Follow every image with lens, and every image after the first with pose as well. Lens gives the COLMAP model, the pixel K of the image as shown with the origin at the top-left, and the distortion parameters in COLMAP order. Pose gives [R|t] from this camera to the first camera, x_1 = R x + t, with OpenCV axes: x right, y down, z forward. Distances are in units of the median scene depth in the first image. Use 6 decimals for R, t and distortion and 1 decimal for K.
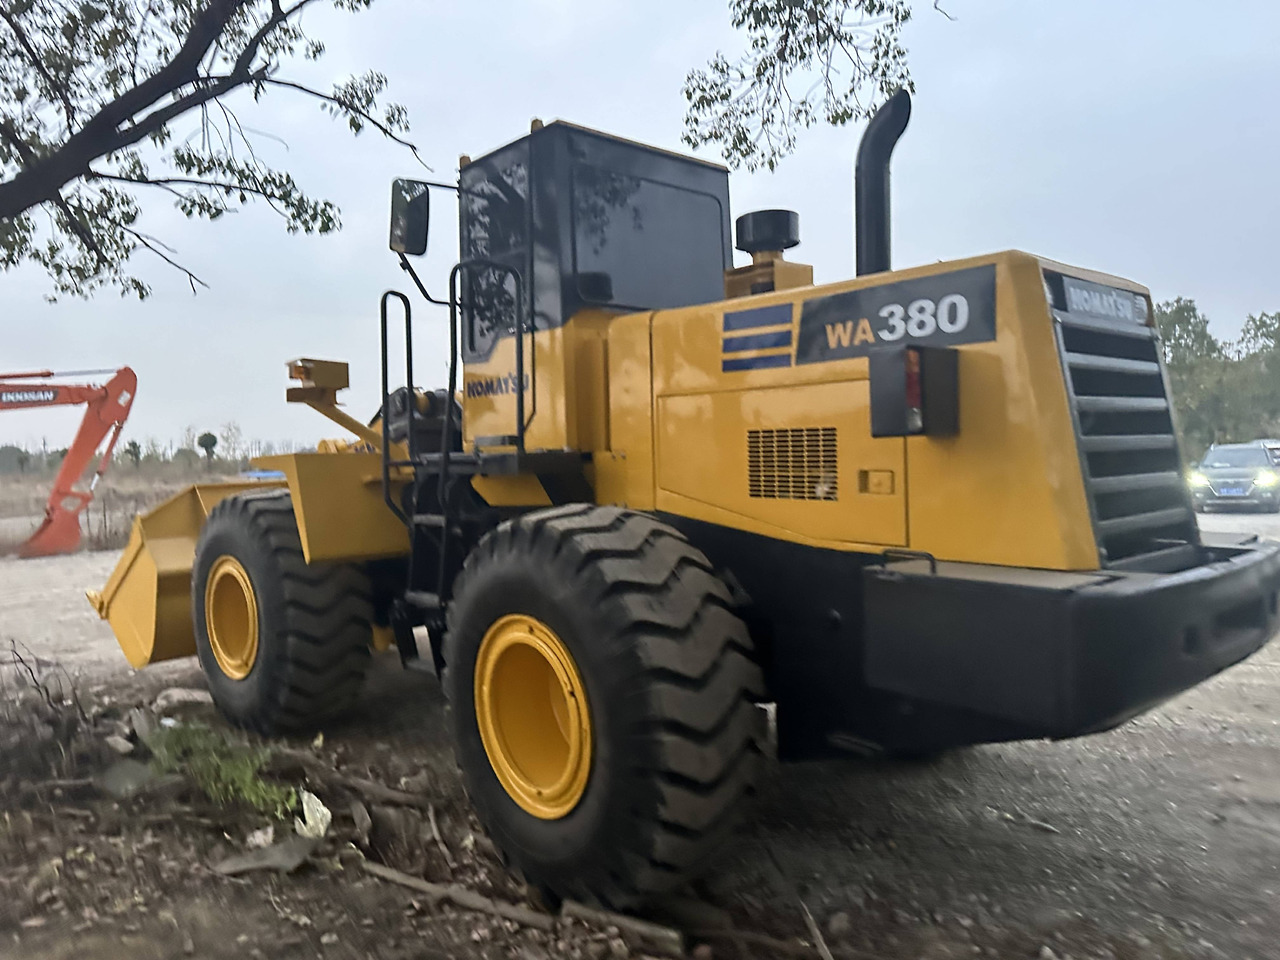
lens RADIAL K [[898.1, 0, 635.1], [0, 898.1, 474.8], [0, 0, 1]] dist [-0.001529, -0.006251]
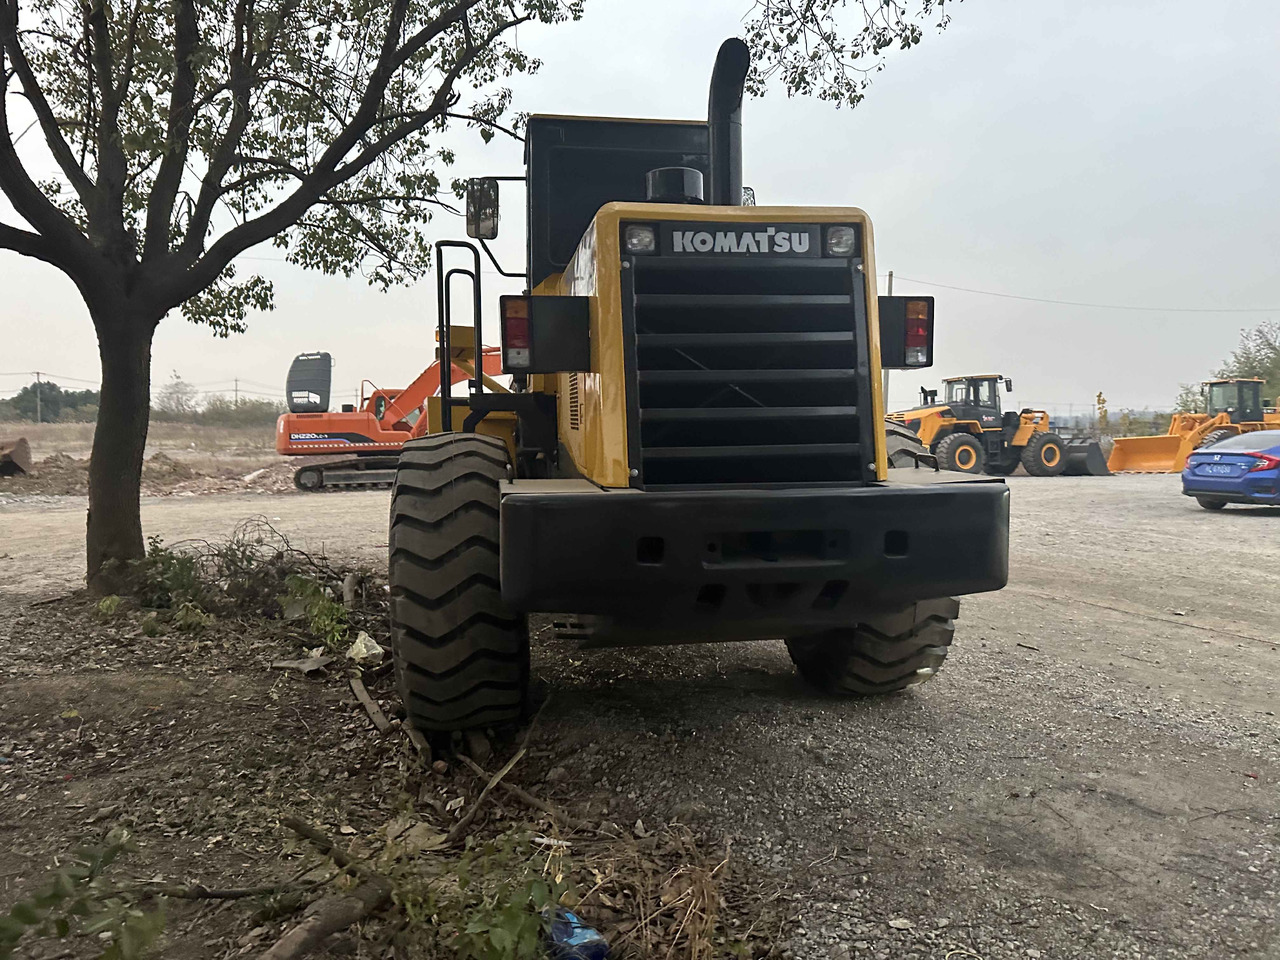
lens RADIAL K [[898.1, 0, 646.6], [0, 898.1, 475.9], [0, 0, 1]] dist [-0.001529, -0.006251]
pose [[0.851879, 0.047510, -0.521579, 0.913160], [-0.021668, 0.998221, 0.055537, 0.021905], [0.523290, -0.036009, 0.851394, 0.040895]]
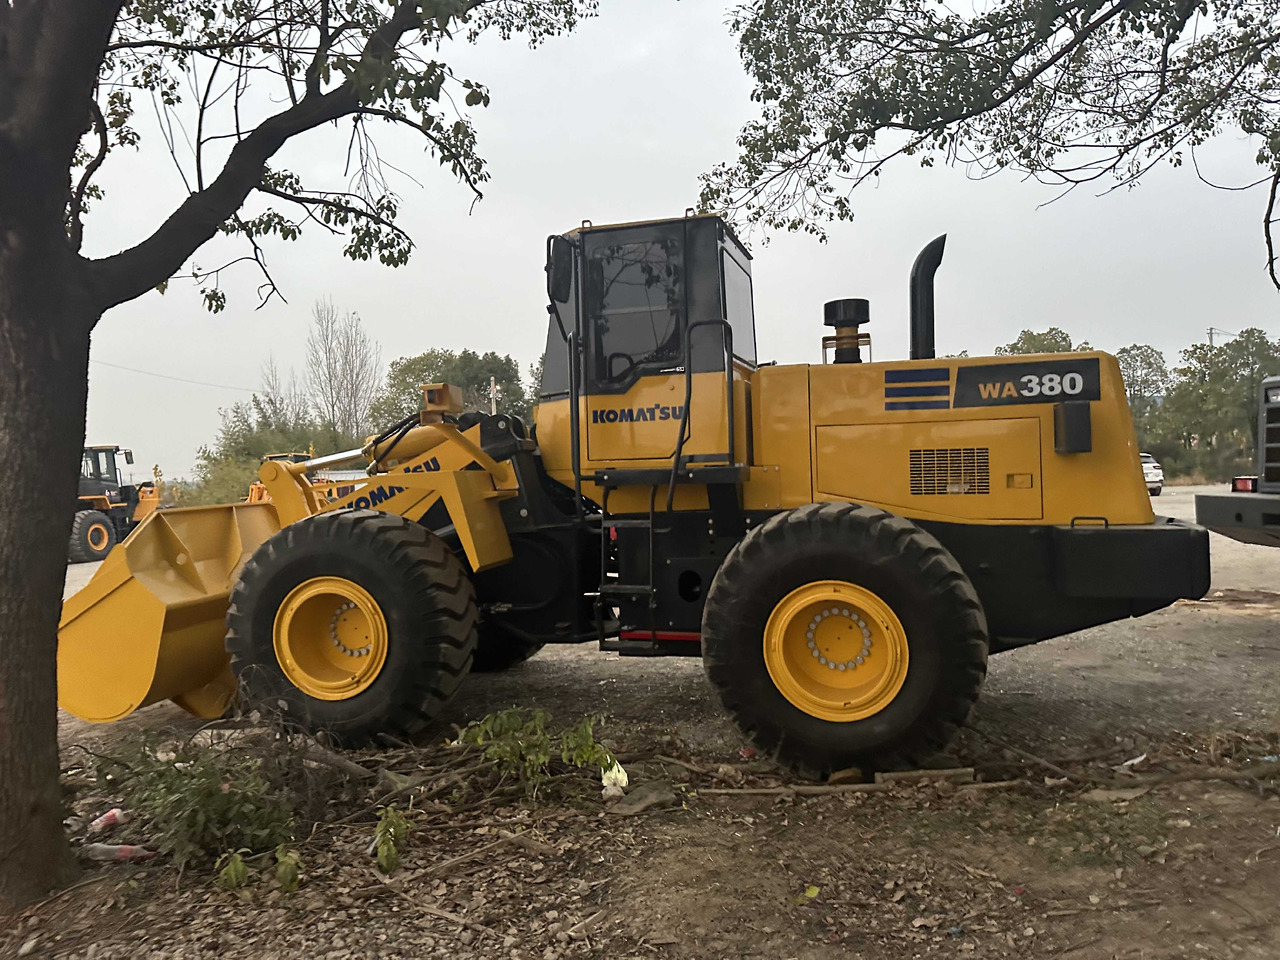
lens RADIAL K [[898.1, 0, 641.9], [0, 898.1, 482.3], [0, 0, 1]] dist [-0.001529, -0.006251]
pose [[0.859580, -0.013579, 0.510821, -1.120940], [0.024735, 0.999581, -0.015050, 0.016976], [-0.510403, 0.025572, 0.859555, -0.063120]]
